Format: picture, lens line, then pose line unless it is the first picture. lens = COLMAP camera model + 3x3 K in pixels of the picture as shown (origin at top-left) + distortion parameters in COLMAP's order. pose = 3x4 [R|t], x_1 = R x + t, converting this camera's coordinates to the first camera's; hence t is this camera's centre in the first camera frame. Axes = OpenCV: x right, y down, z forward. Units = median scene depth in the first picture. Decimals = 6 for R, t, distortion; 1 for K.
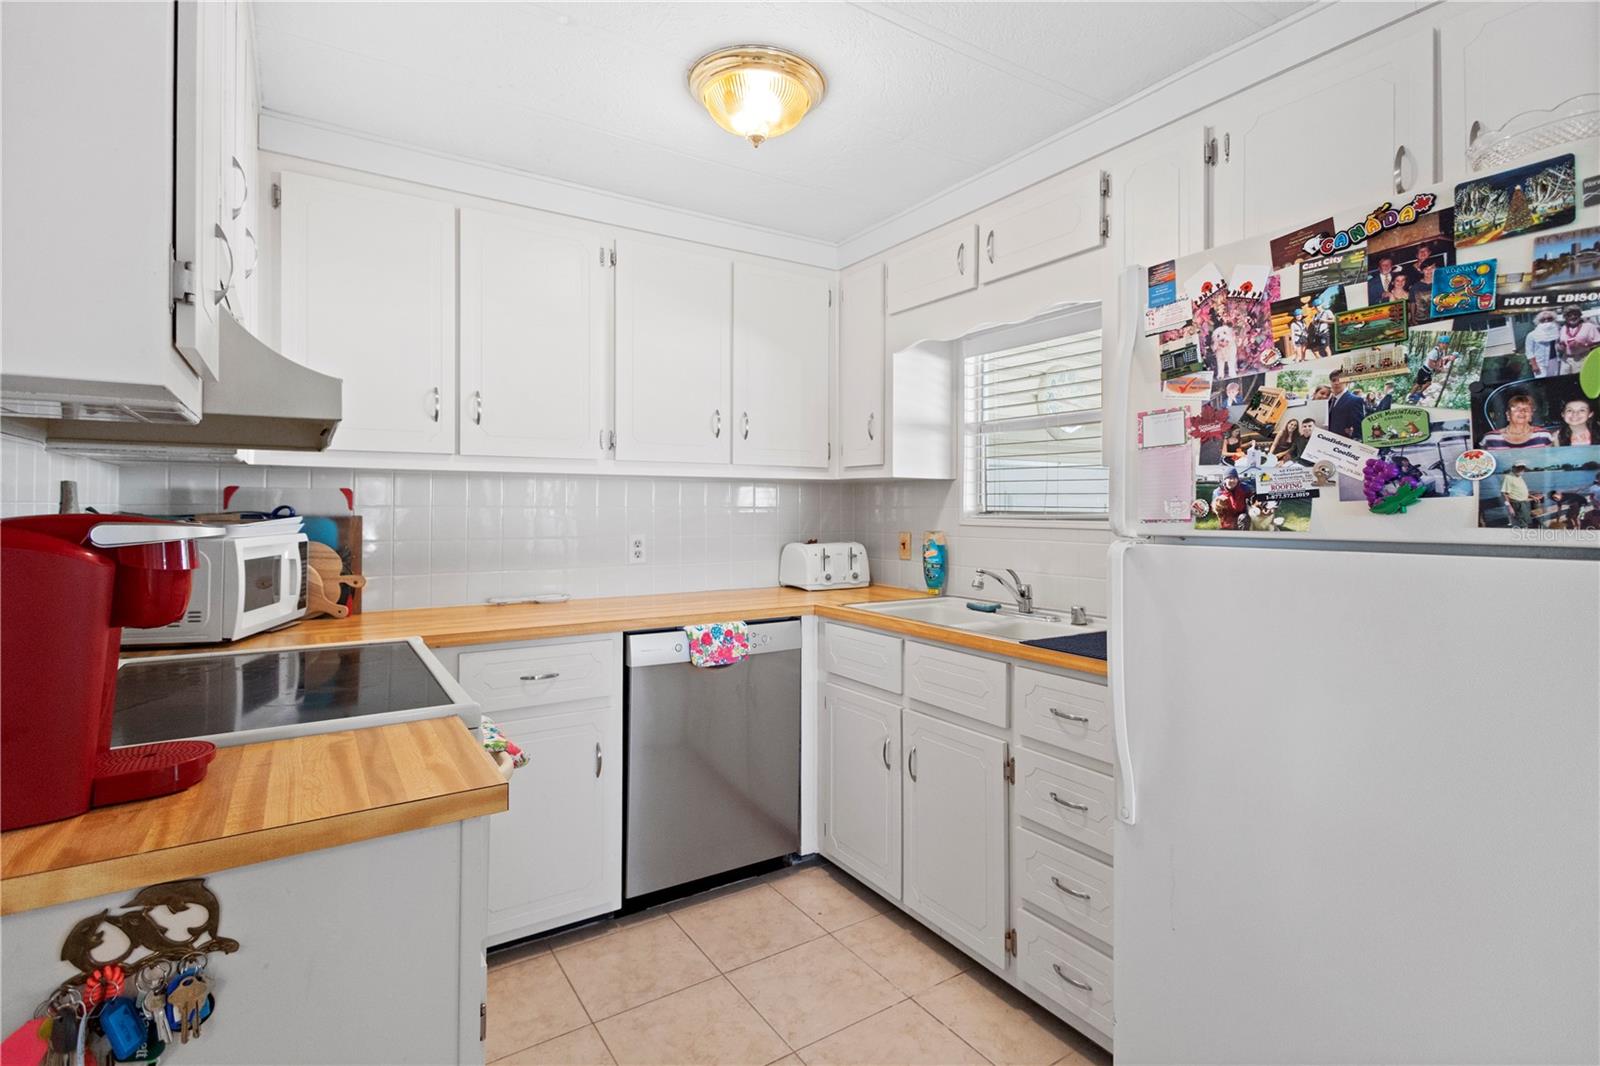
lens RADIAL K [[756.8, 0, 783.9], [0, 756.8, 506.0], [0, 0, 1]] dist [0.006088, -0.002152]
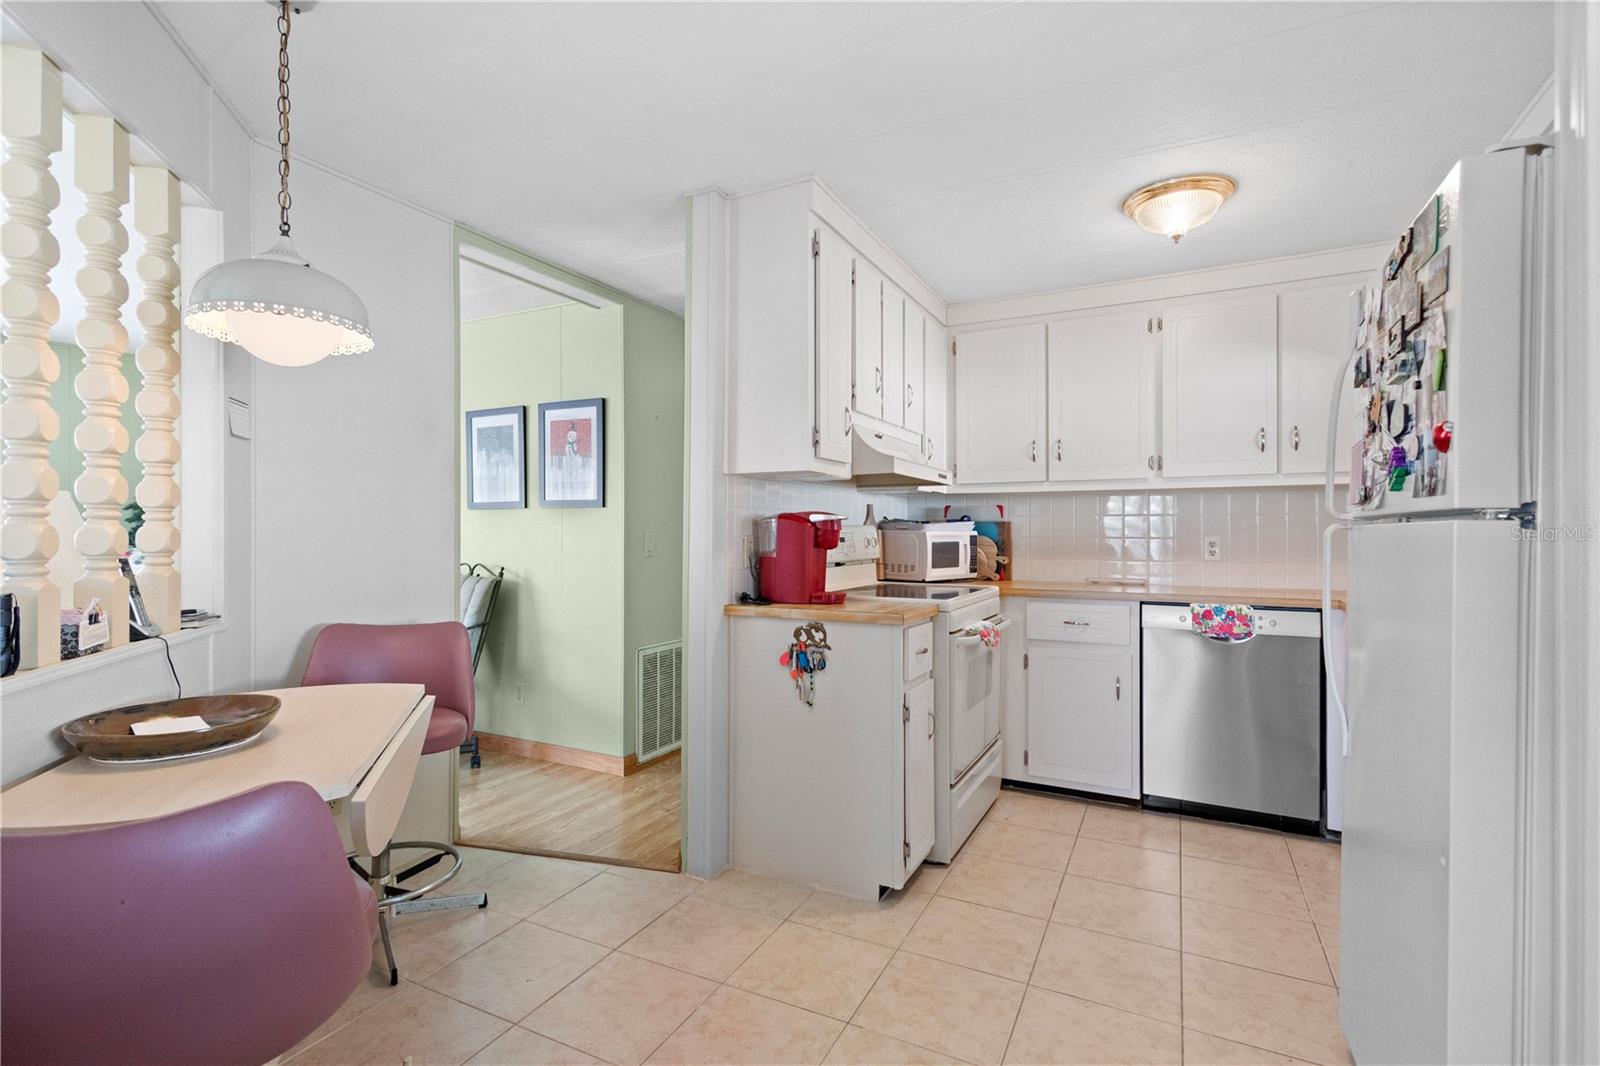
lens RADIAL K [[756.8, 0, 802.4], [0, 756.8, 532.3], [0, 0, 1]] dist [0.006088, -0.002152]
pose [[0.505977, 0.000544, -0.862547, 0.679132], [0.003974, 0.999988, 0.002961, 0.032062], [0.862538, -0.004926, 0.505968, -0.240282]]
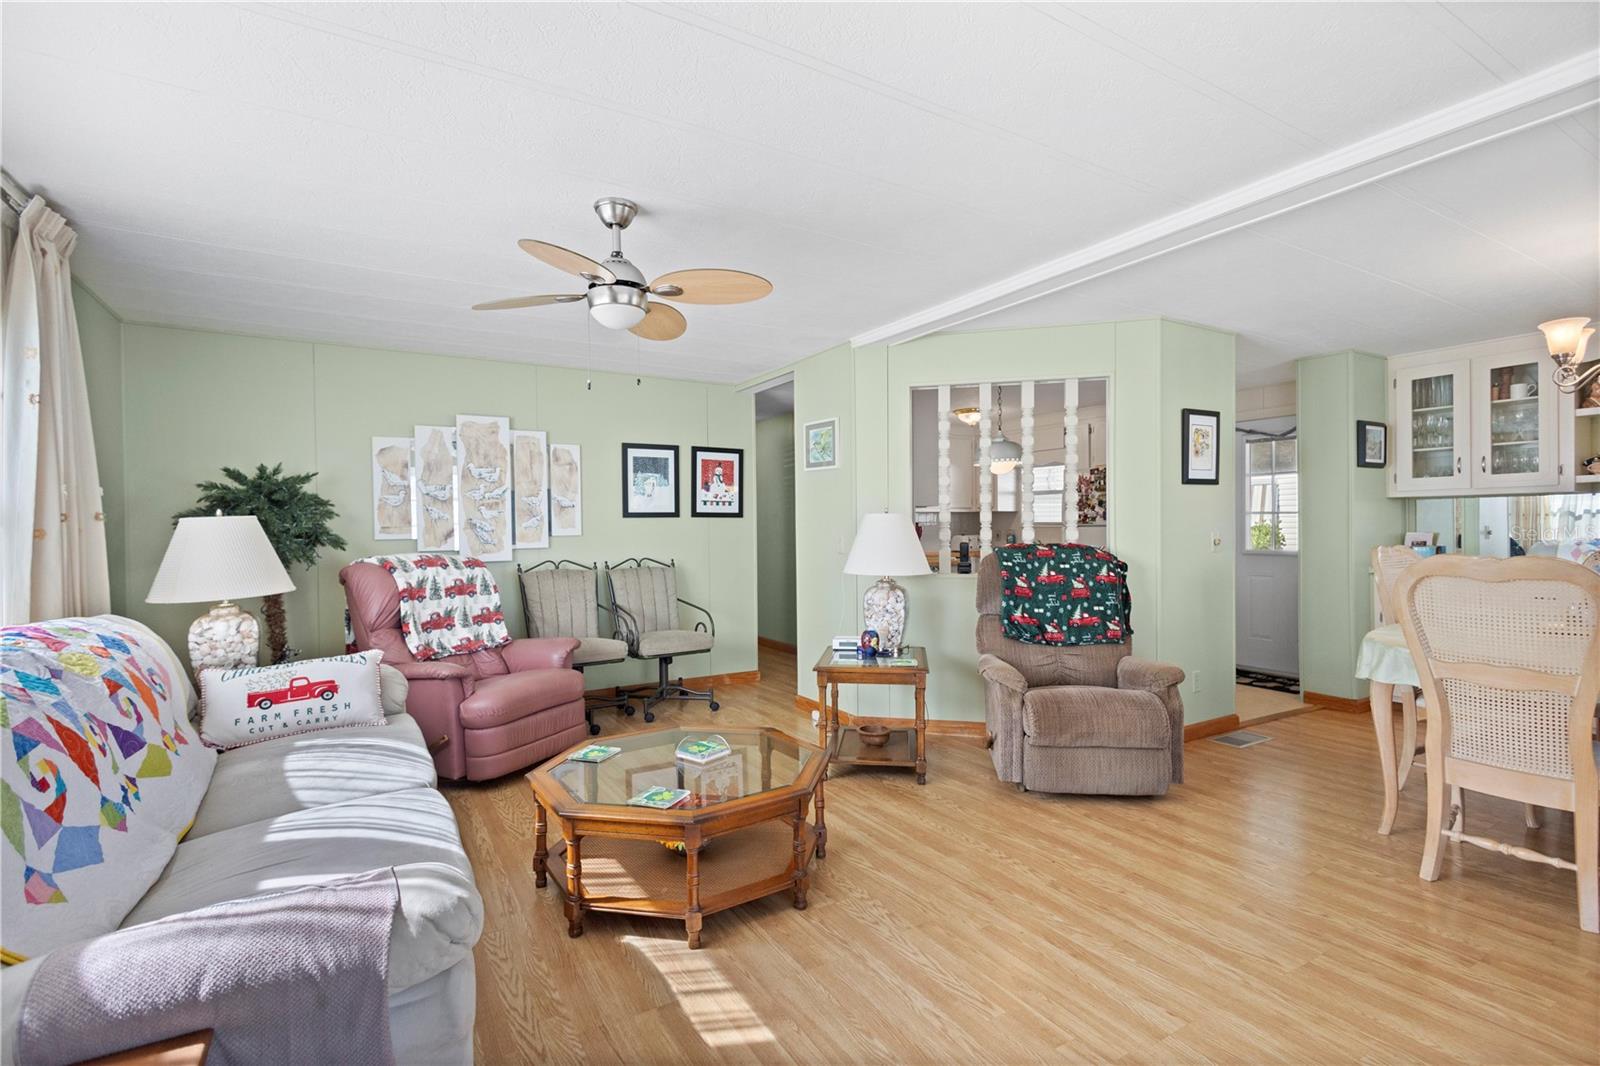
lens RADIAL K [[756.8, 0, 796.7], [0, 756.8, 536.7], [0, 0, 1]] dist [0.006088, -0.002152]
pose [[0.999931, -0.011713, -0.000405, -0.838376], [0.011718, 0.999814, 0.015322, 0.010276], [0.000226, -0.015325, 0.999883, -2.551493]]
